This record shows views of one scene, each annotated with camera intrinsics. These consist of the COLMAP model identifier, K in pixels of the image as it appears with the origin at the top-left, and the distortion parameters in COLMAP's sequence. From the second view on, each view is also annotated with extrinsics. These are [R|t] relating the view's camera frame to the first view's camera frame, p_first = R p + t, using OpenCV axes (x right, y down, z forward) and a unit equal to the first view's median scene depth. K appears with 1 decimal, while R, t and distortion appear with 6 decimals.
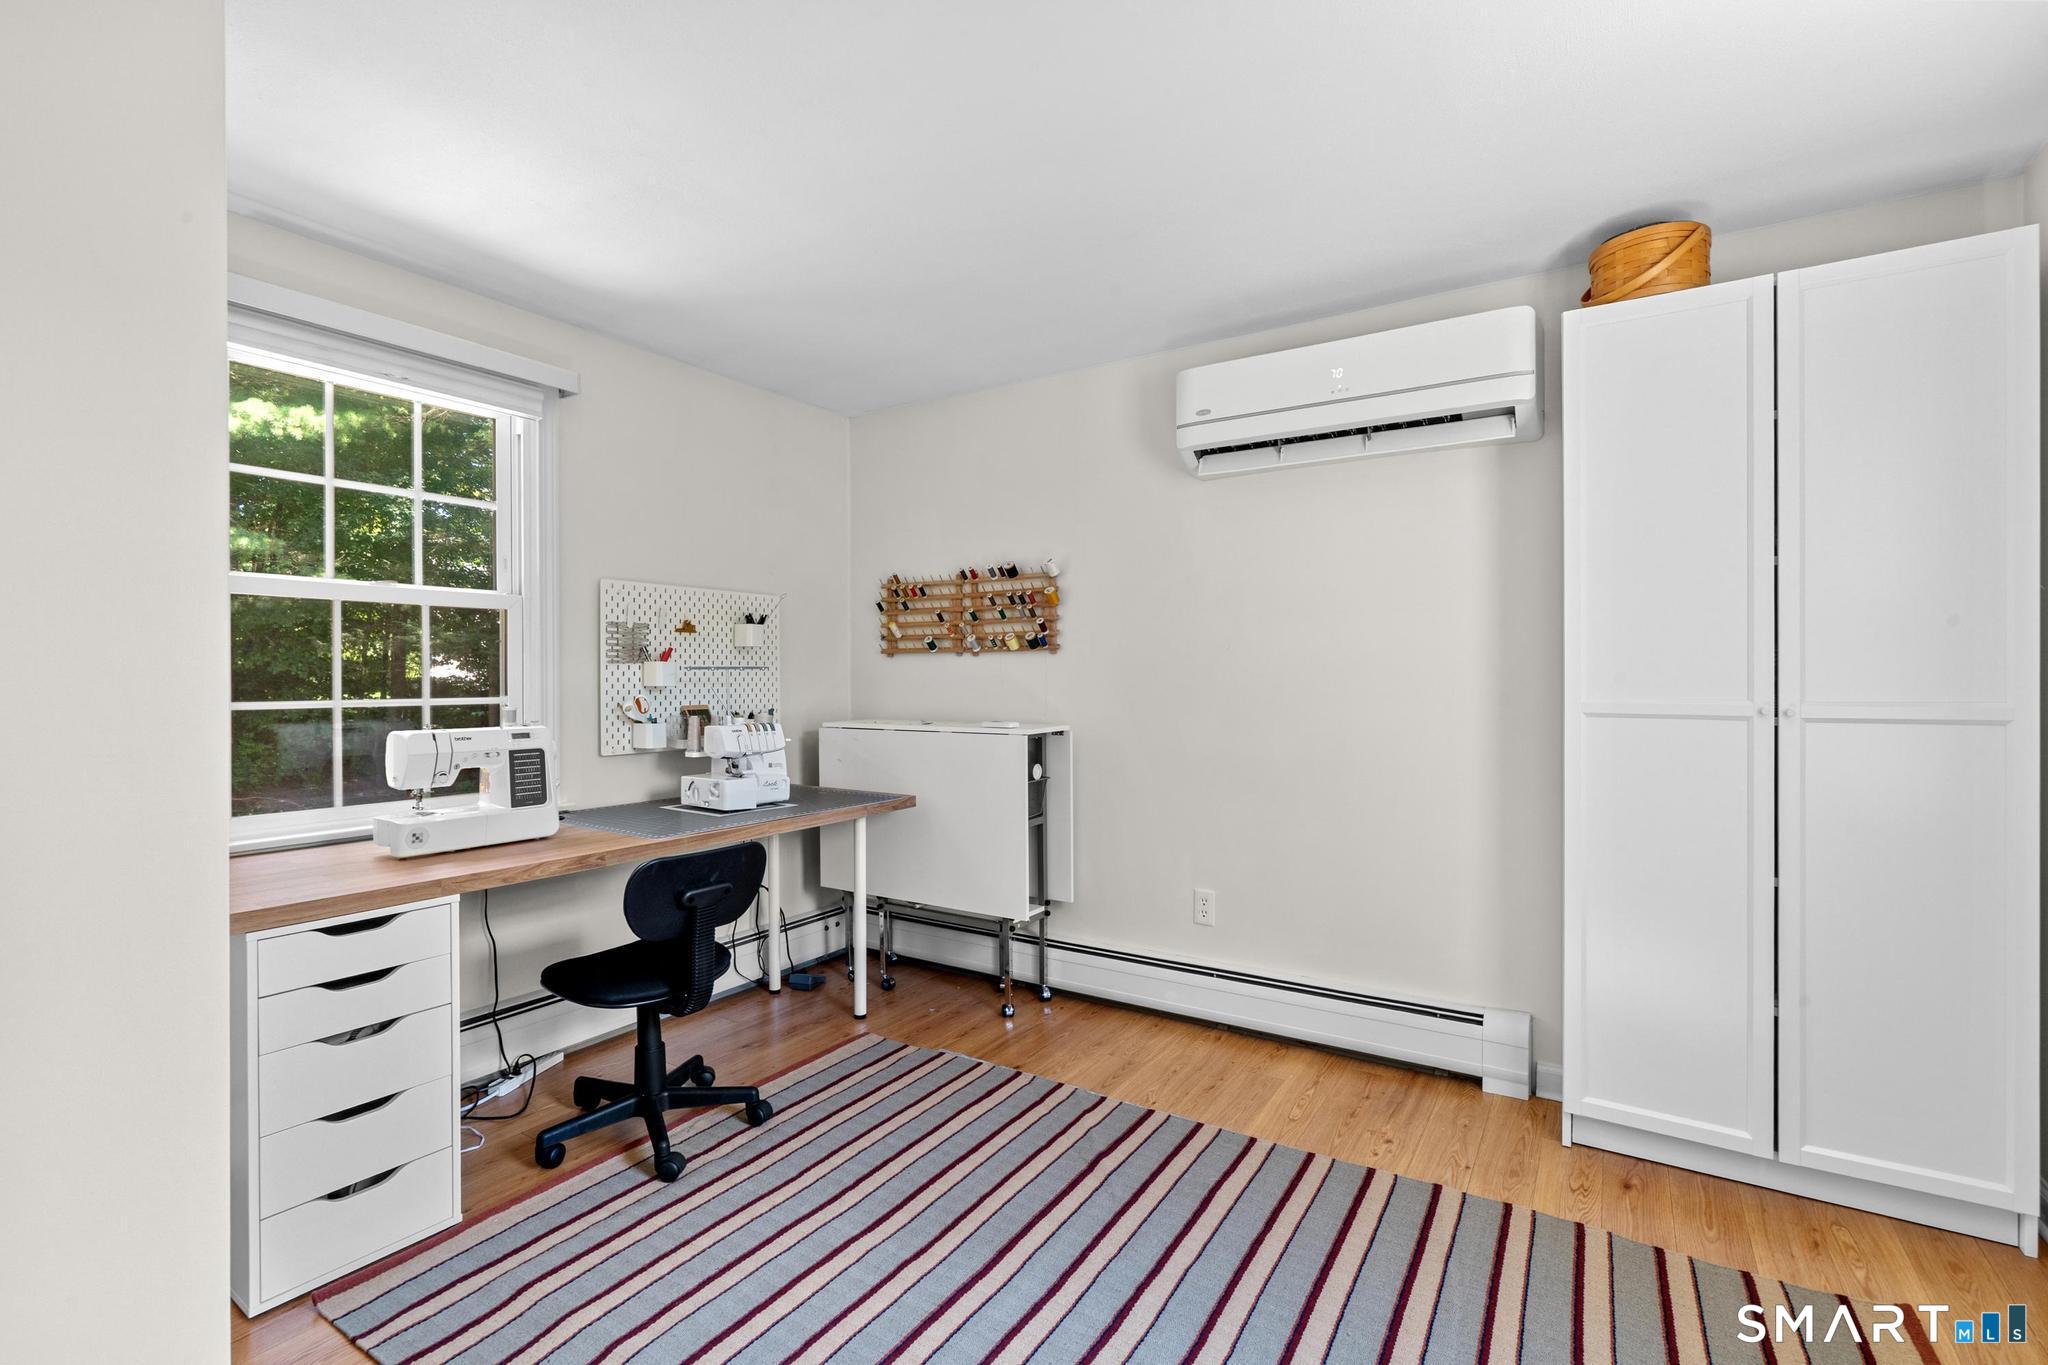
lens RADIAL K [[927.8, 0, 1022.0], [0, 927.8, 684.2], [0, 0, 1]] dist [-0.007613, 0.001026]
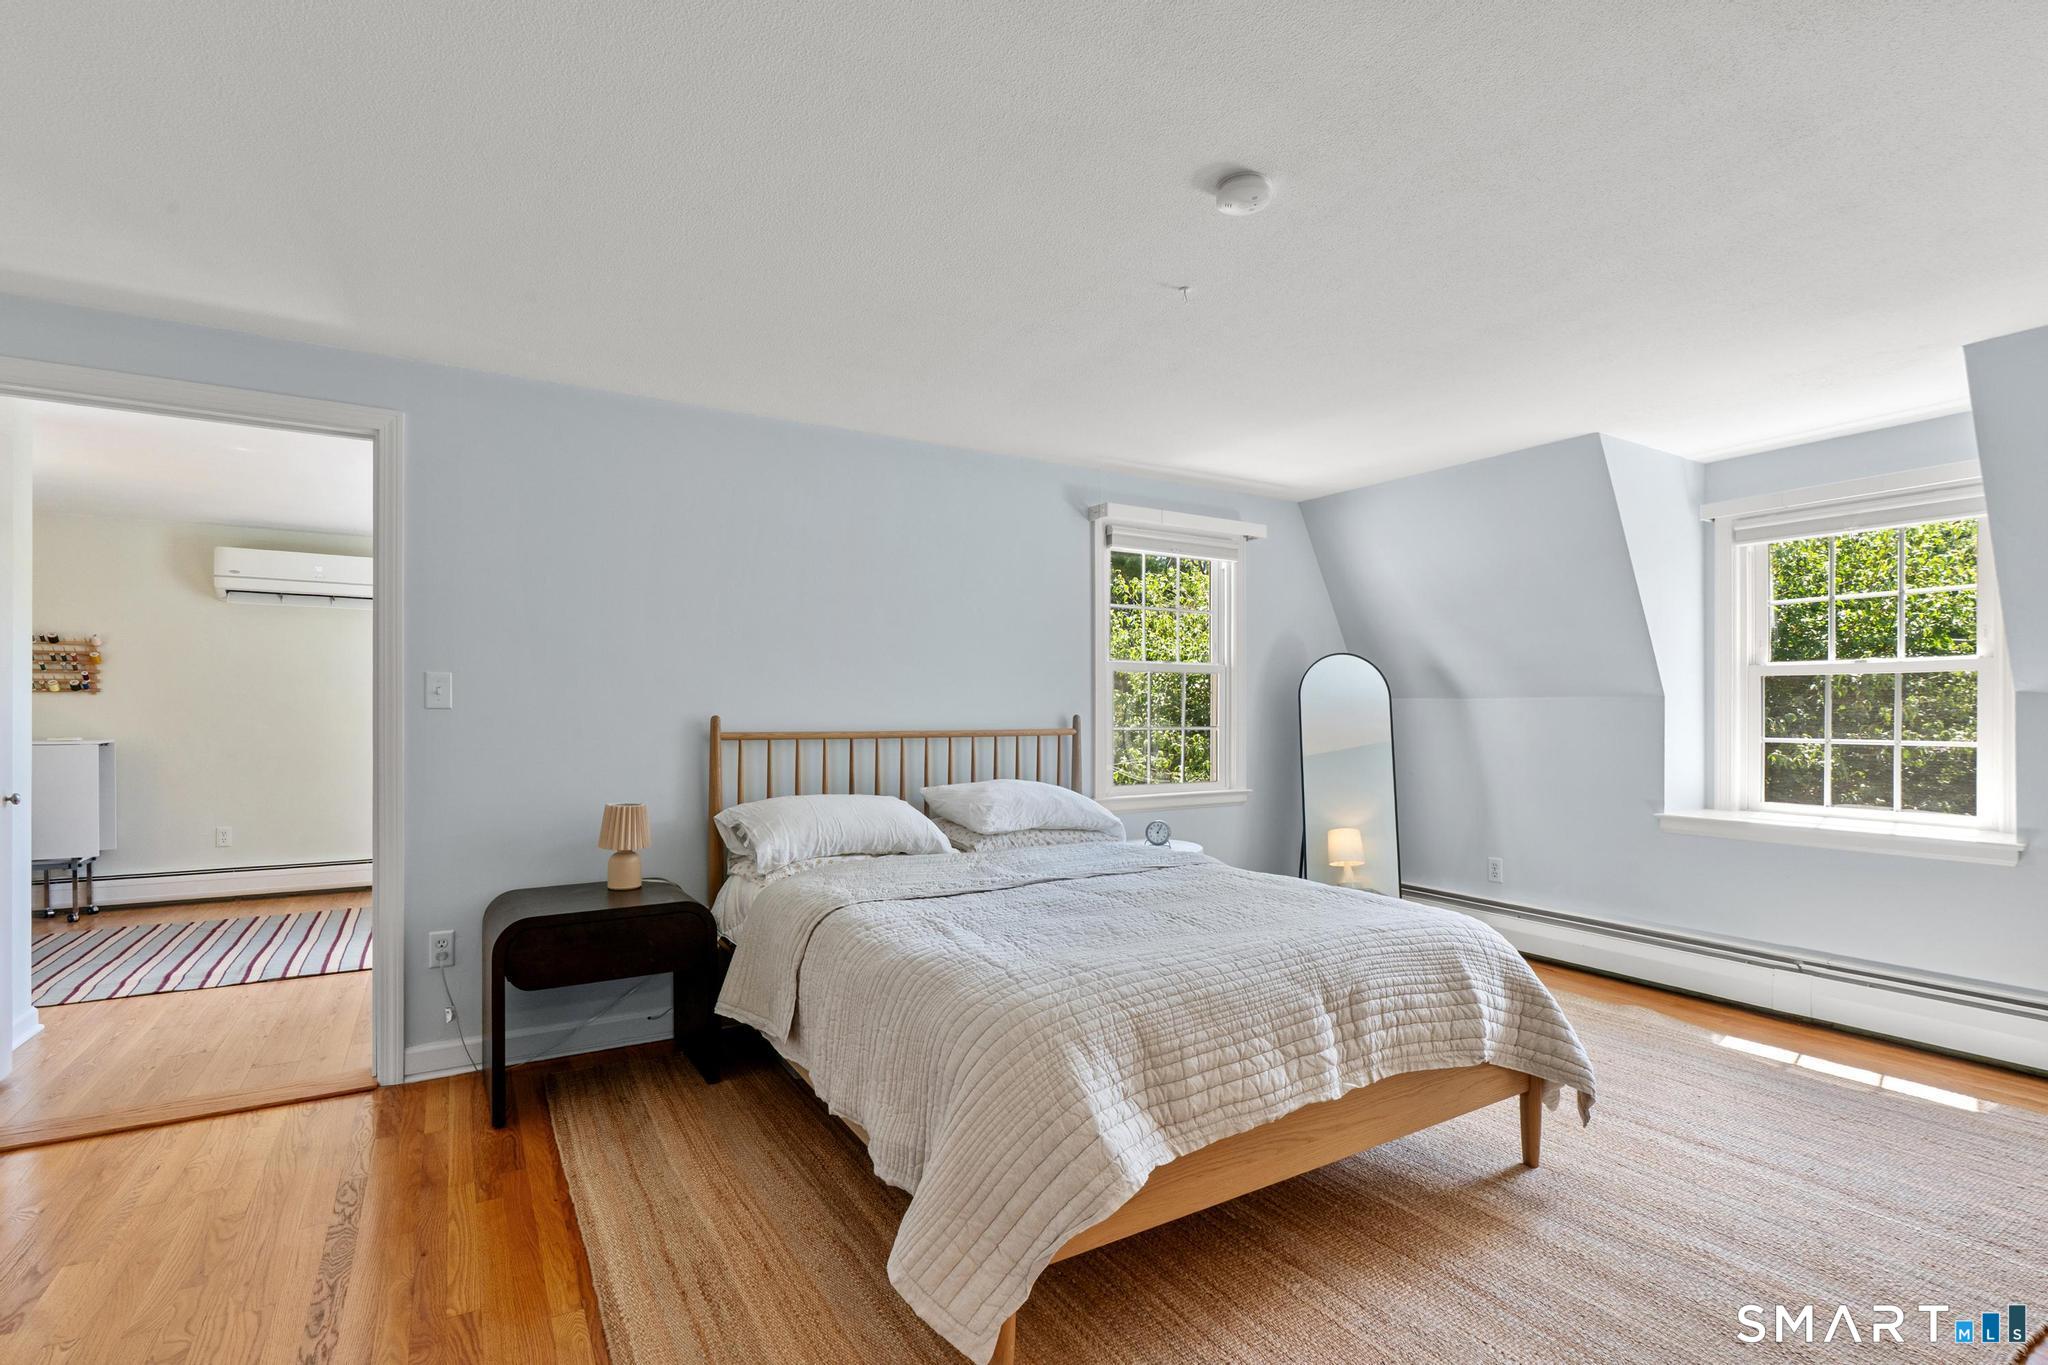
lens RADIAL K [[927.8, 0, 1001.3], [0, 927.8, 716.5], [0, 0, 1]] dist [-0.007613, 0.001026]
pose [[0.448122, -0.000878, 0.893972, -0.670560], [0.003219, 0.999995, -0.000632, 0.010088], [-0.893967, 0.003161, 0.448122, -1.064756]]
